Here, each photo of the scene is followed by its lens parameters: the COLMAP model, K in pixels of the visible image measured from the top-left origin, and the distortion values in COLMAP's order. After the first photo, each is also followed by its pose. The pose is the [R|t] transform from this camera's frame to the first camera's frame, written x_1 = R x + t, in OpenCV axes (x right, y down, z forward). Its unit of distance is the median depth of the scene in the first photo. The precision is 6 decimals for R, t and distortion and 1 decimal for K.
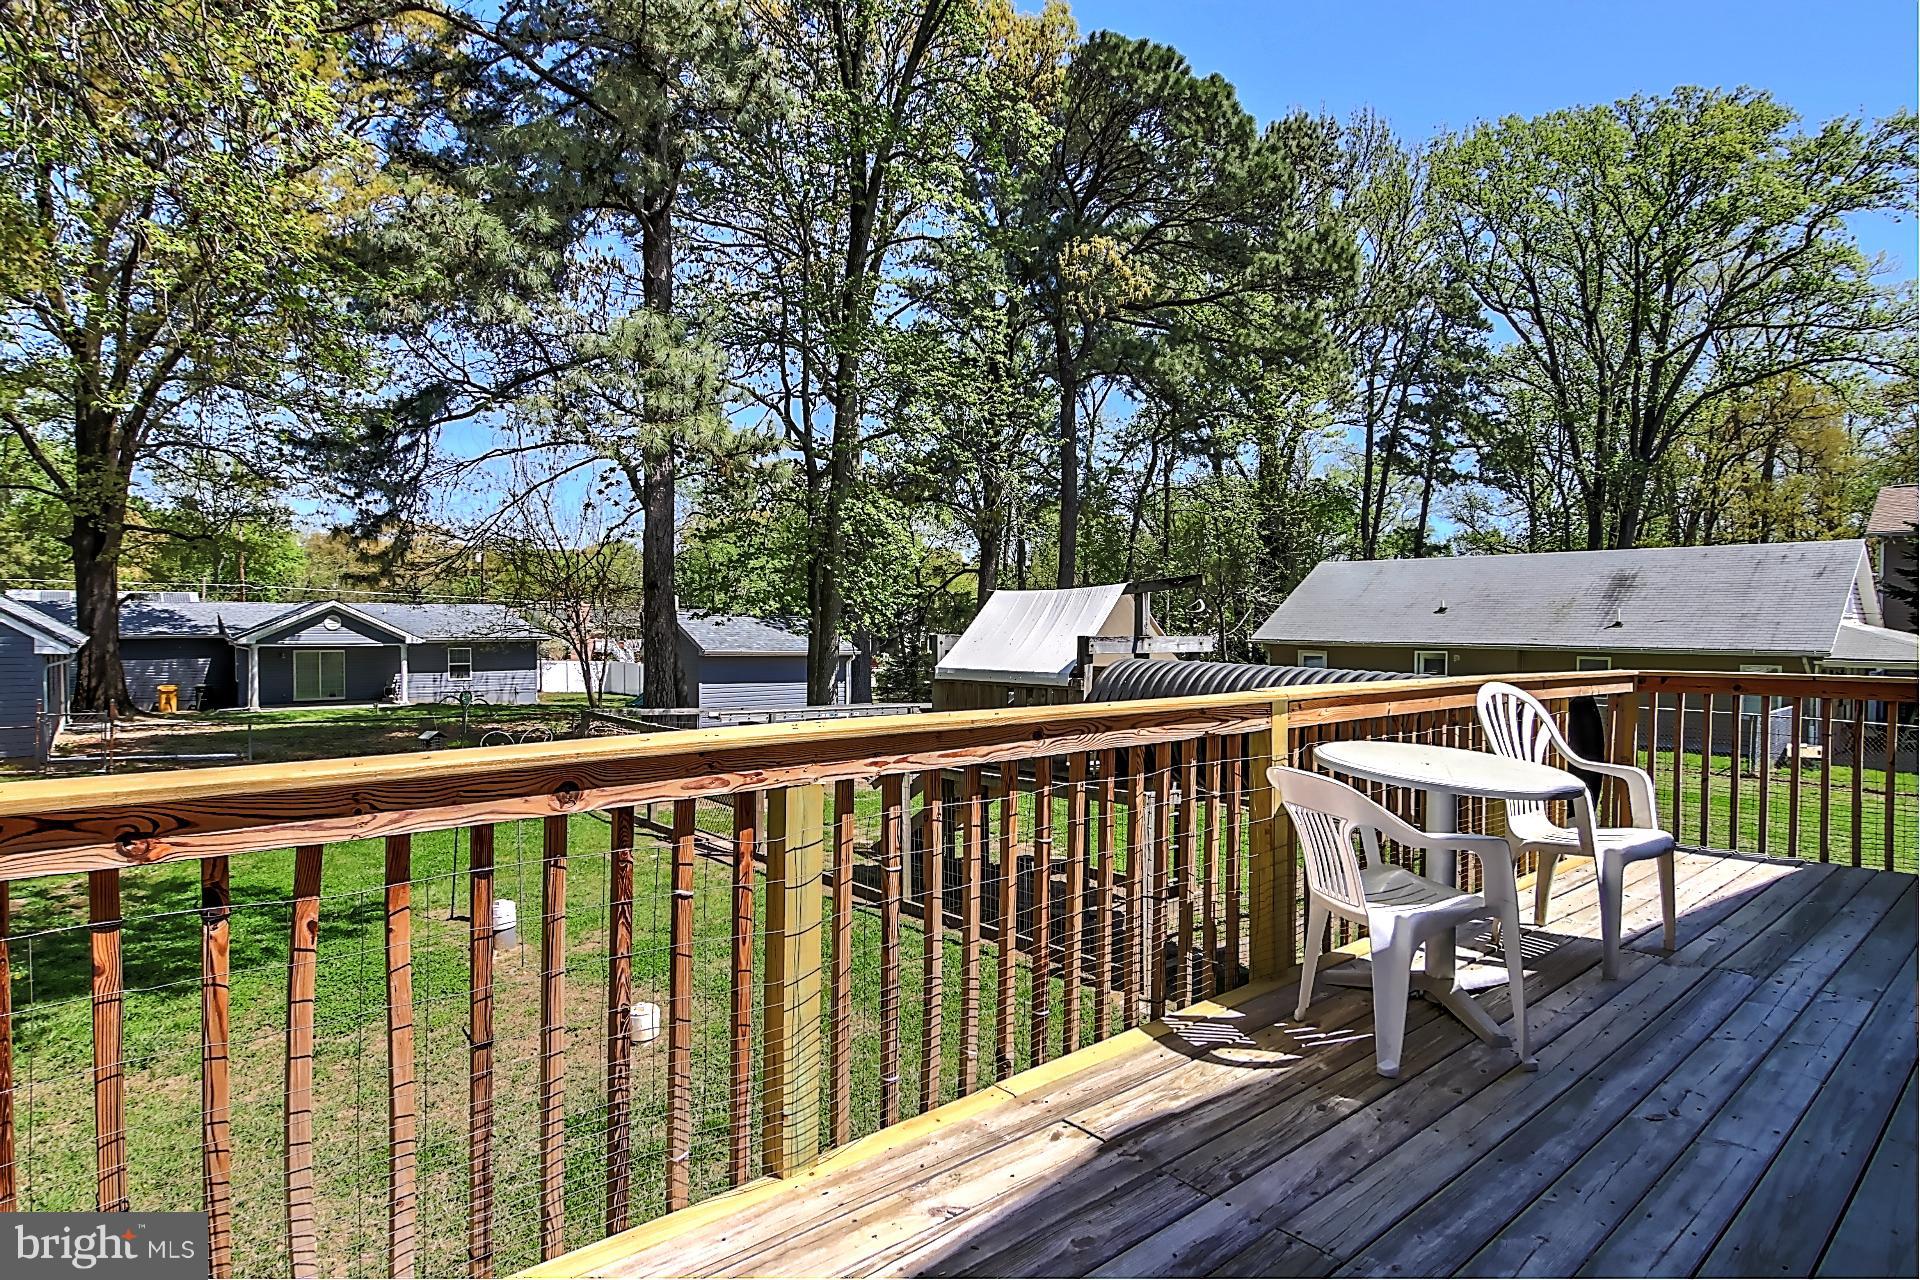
lens RADIAL K [[1006.1, 0, 960.0], [0, 1006.1, 640.0], [0, 0, 1]] dist [0.021697, -0.019490]
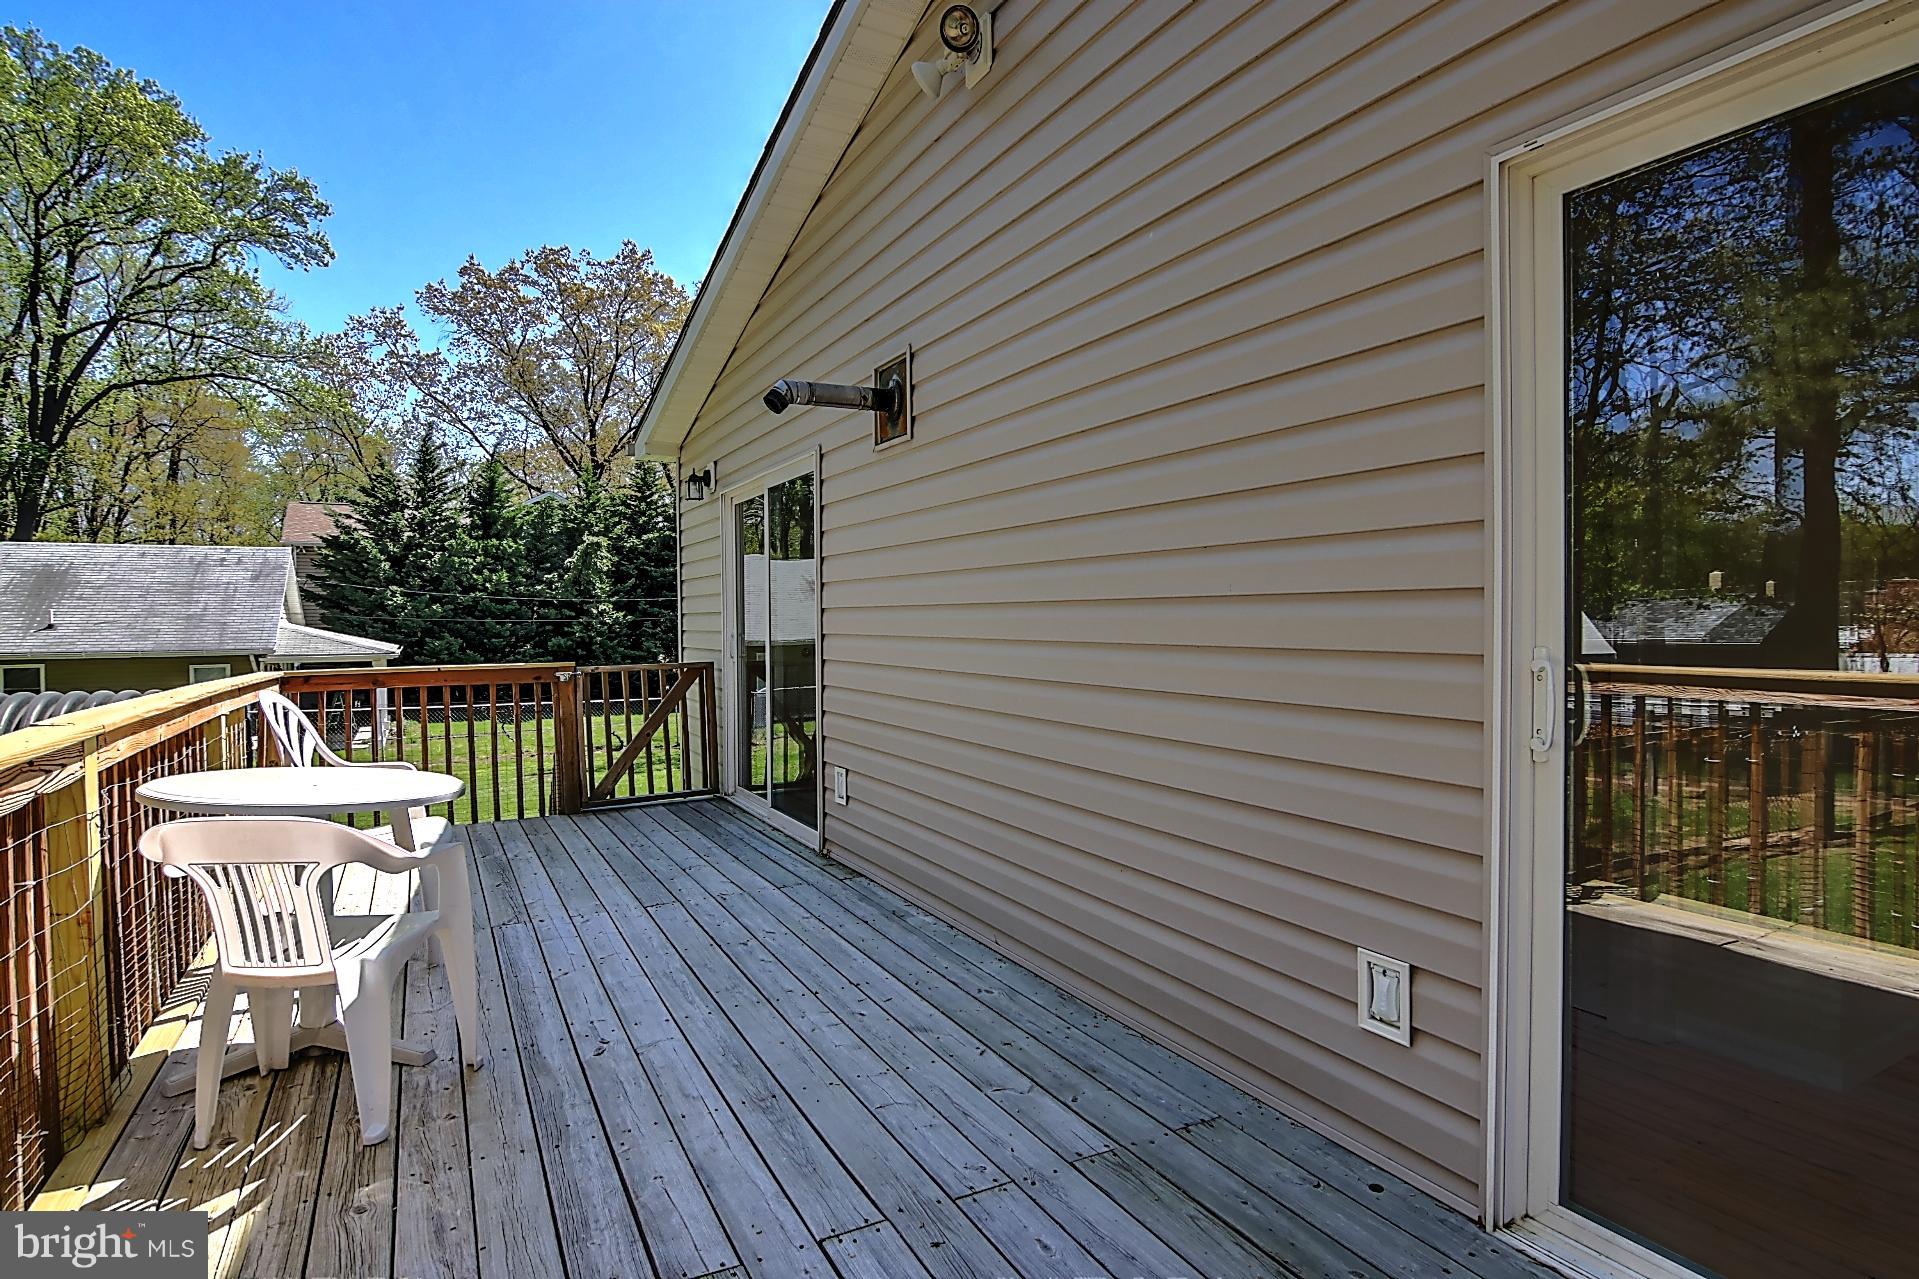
lens RADIAL K [[1005.6, 0, 959.5], [0, 1005.6, 639.5], [0, 0, 1]] dist [0.021697, -0.019490]
pose [[0.242619, -0.024700, 0.969807, -0.207004], [0.025895, 0.999485, 0.018977, -0.005132], [-0.969776, 0.020509, 0.243134, 0.204789]]
